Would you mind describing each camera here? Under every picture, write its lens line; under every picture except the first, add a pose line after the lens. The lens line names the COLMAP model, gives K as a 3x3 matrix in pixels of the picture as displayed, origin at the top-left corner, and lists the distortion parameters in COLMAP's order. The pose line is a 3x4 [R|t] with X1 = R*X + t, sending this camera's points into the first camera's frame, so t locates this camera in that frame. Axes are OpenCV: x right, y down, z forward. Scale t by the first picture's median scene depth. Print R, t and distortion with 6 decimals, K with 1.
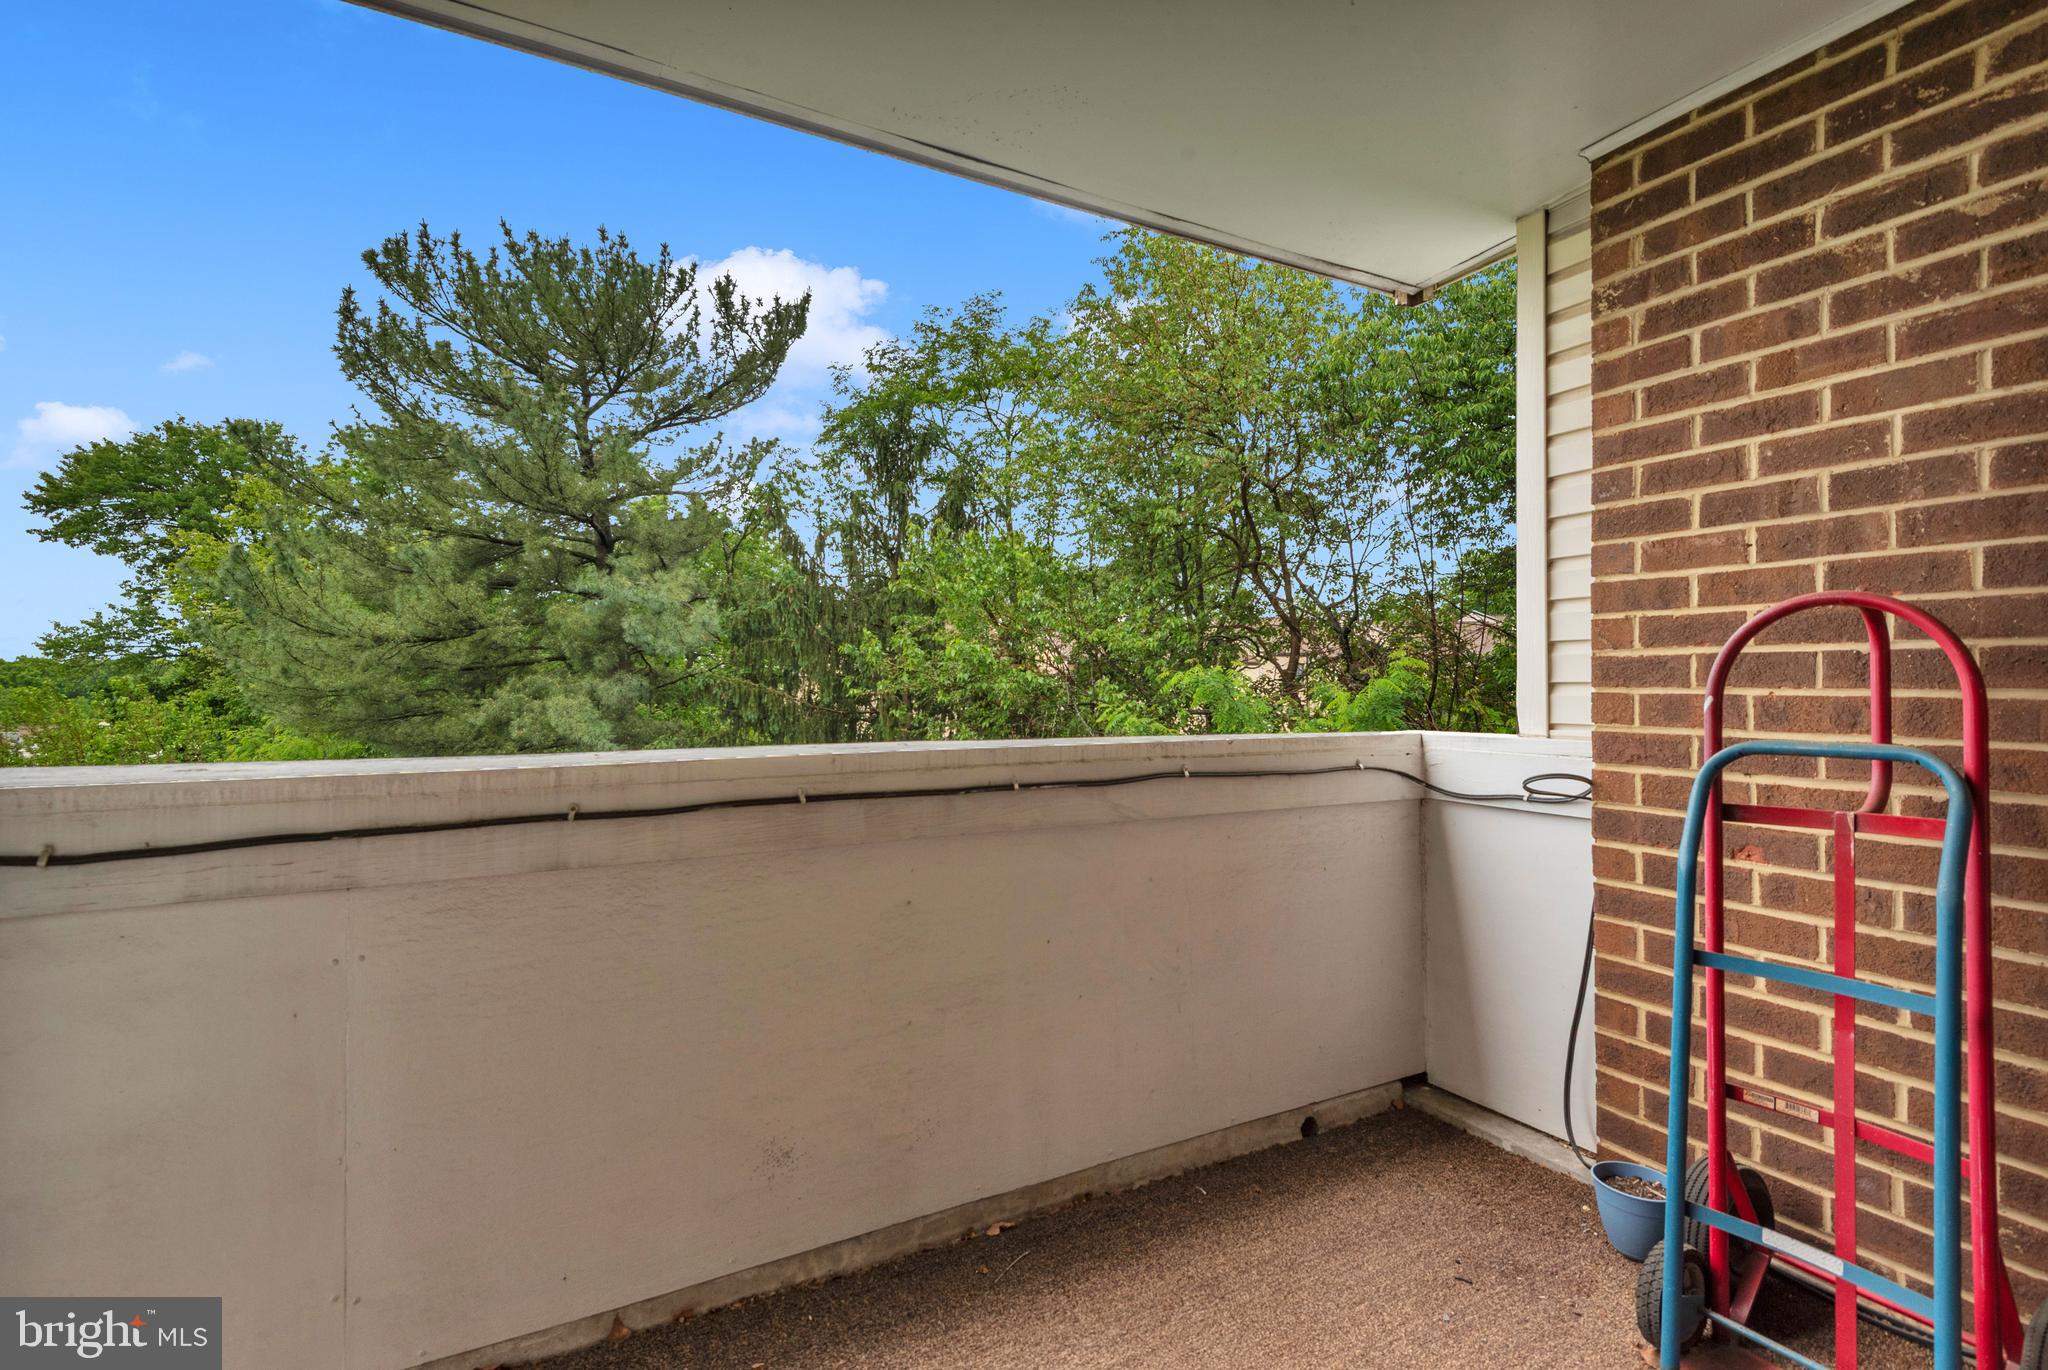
lens RADIAL K [[916.8, 0, 1025.4], [0, 916.8, 670.1], [0, 0, 1]] dist [0.038128, -0.016619]
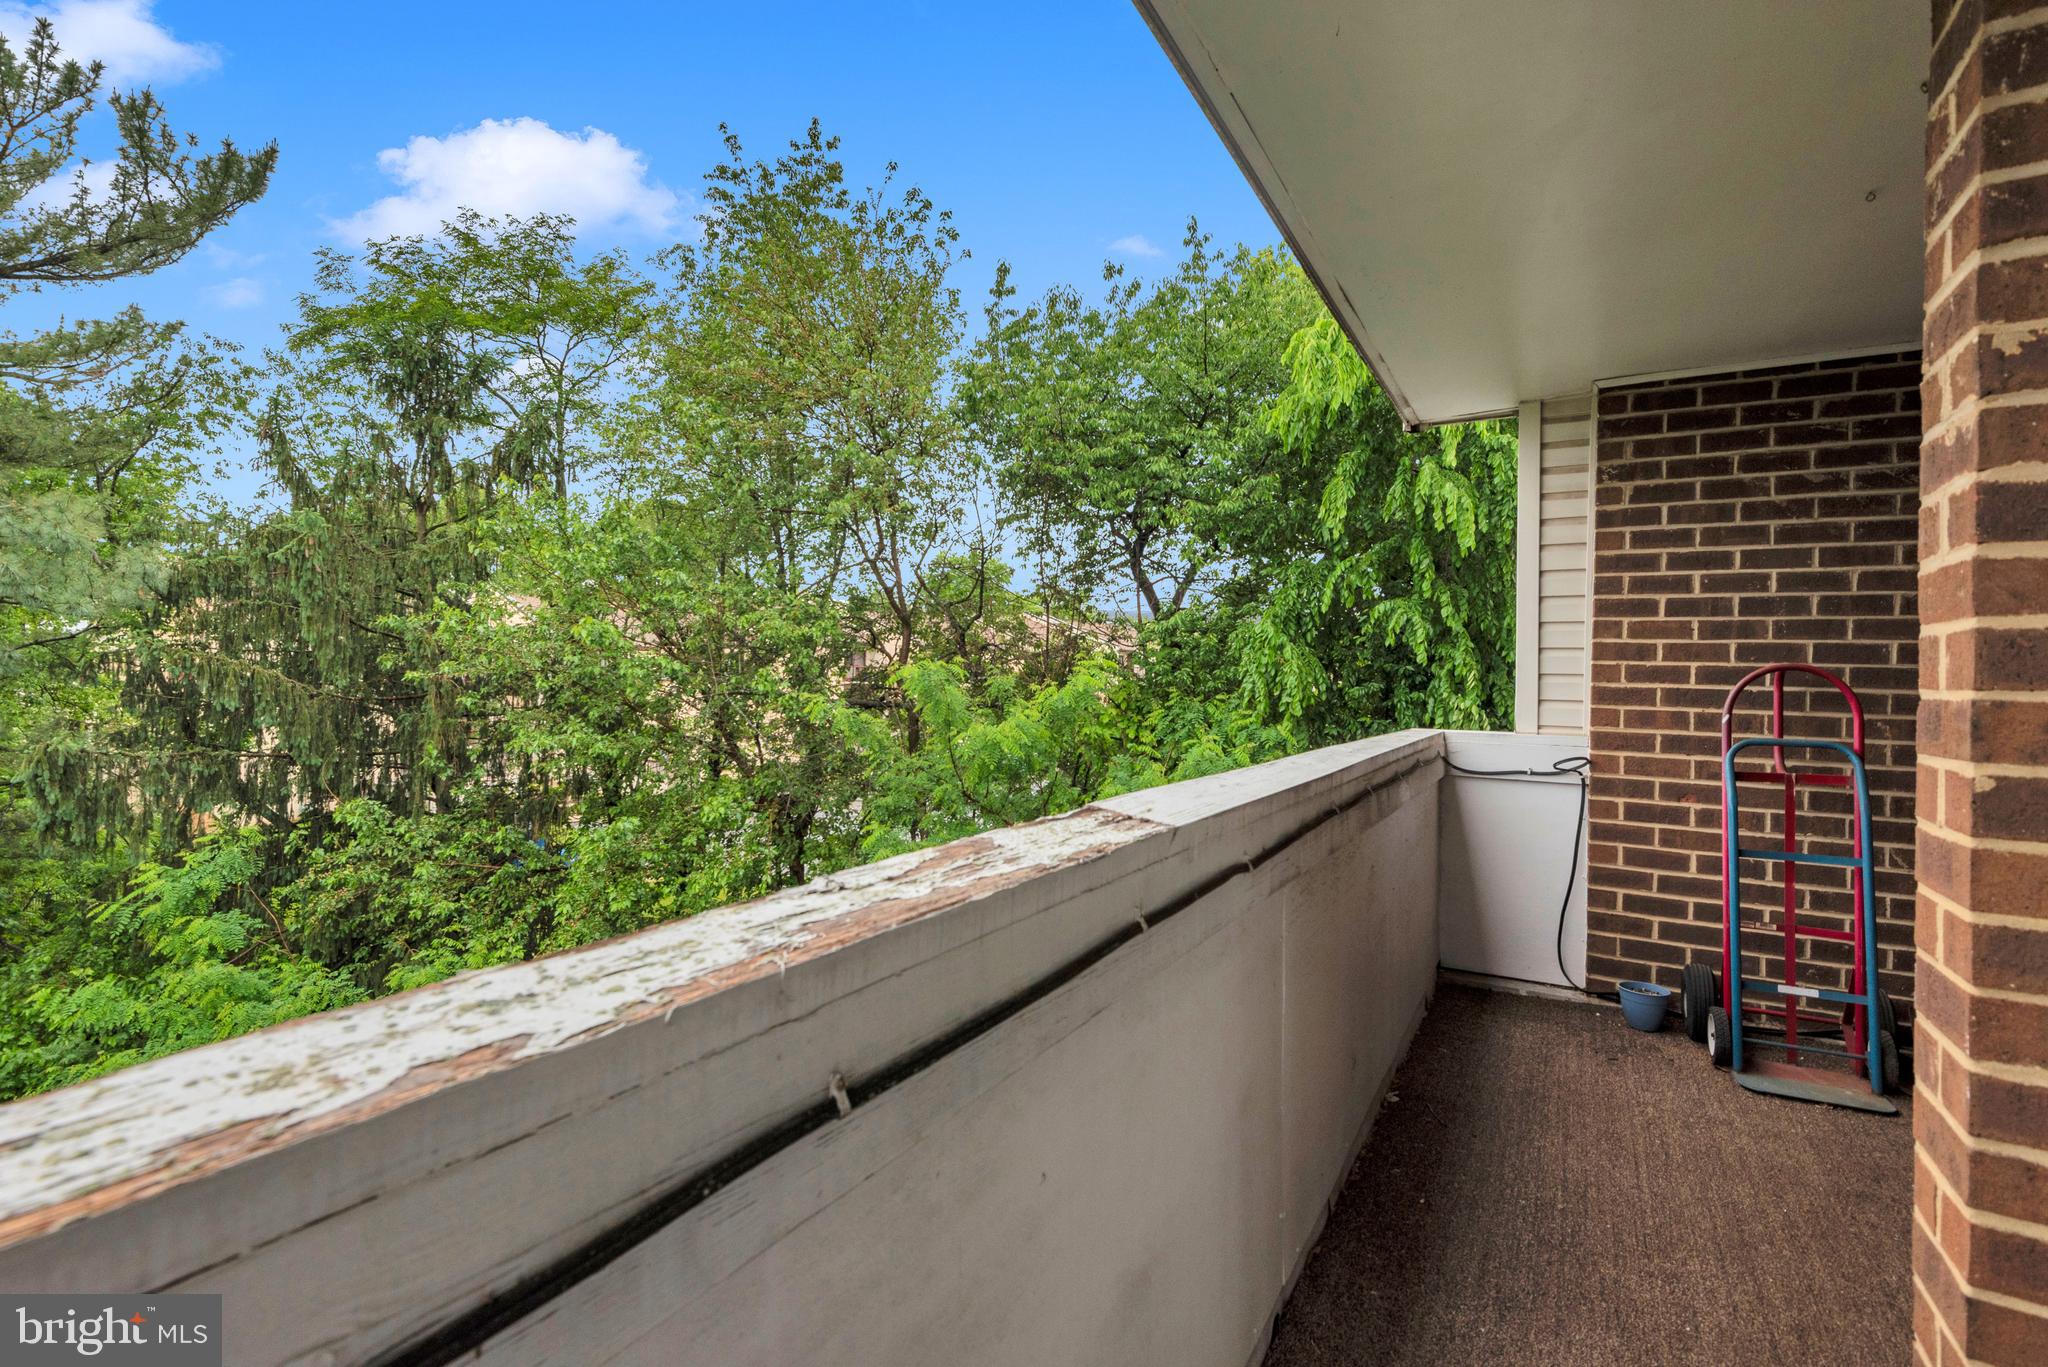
lens RADIAL K [[930.7, 0, 1022.6], [0, 930.7, 659.7], [0, 0, 1]] dist [0.012545, -0.000101]
pose [[0.858123, 0.022270, 0.512961, -1.172081], [-0.027477, 0.999619, 0.002567, -0.039683], [-0.512708, -0.016297, 0.858408, 0.090116]]
